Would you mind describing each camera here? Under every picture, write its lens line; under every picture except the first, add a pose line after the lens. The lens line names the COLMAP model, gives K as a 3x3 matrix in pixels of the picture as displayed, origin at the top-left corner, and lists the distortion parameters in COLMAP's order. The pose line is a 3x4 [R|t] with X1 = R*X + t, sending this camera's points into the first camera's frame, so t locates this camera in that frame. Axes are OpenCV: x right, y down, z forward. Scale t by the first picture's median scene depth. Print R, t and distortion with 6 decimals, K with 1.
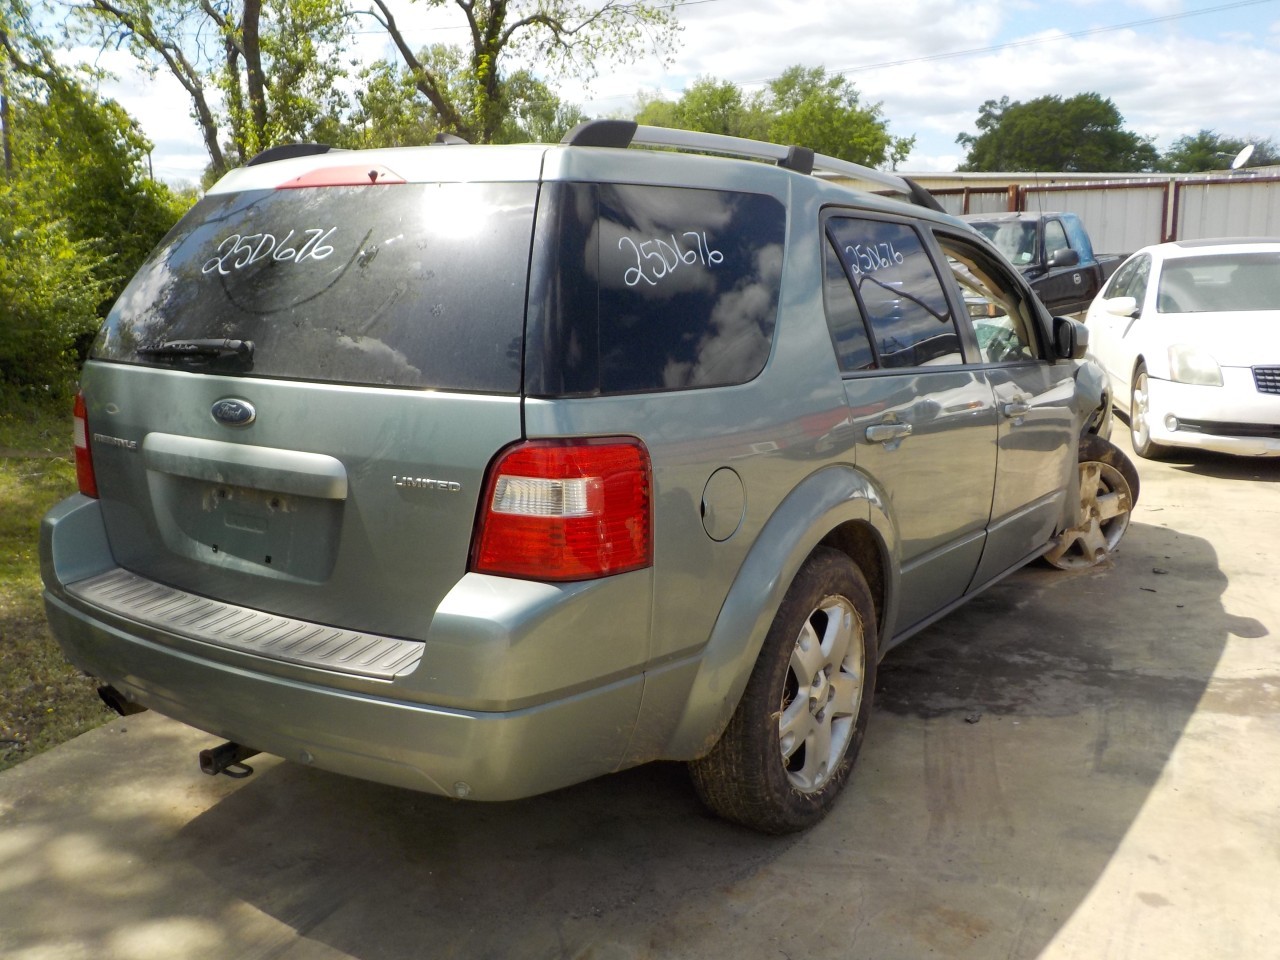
lens RADIAL K [[1207.8, 0, 636.6], [0, 1207.8, 483.5], [0, 0, 1]] dist [0.035612, -0.027619]
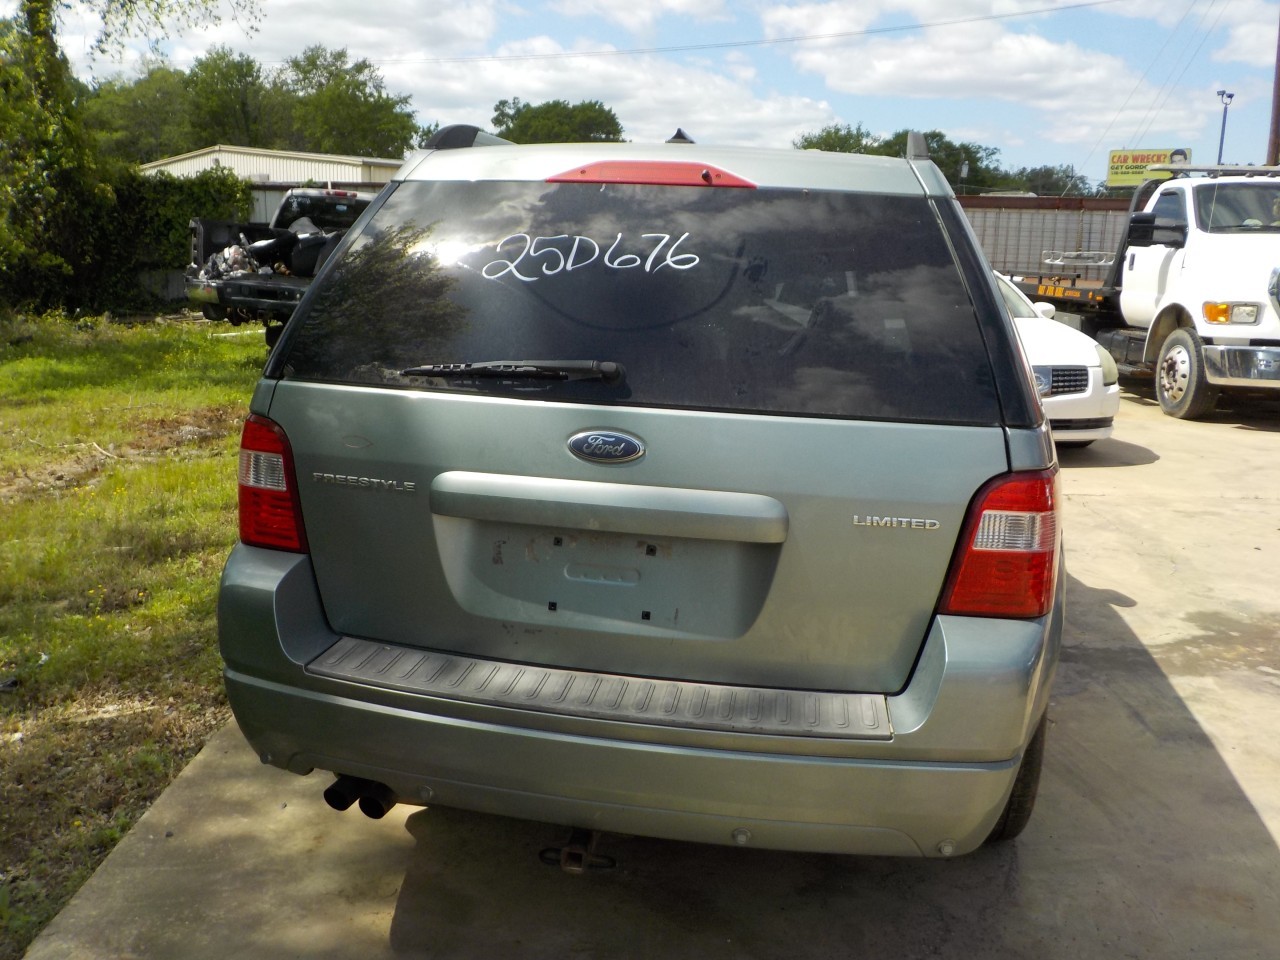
lens RADIAL K [[1195.8, 0, 641.2], [0, 1195.8, 495.9], [0, 0, 1]] dist [0.049007, -0.081005]
pose [[0.920762, -0.040948, 0.387970, -0.415187], [0.033096, 0.999090, 0.026901, -0.029965], [-0.388719, -0.011929, 0.921279, 0.137782]]
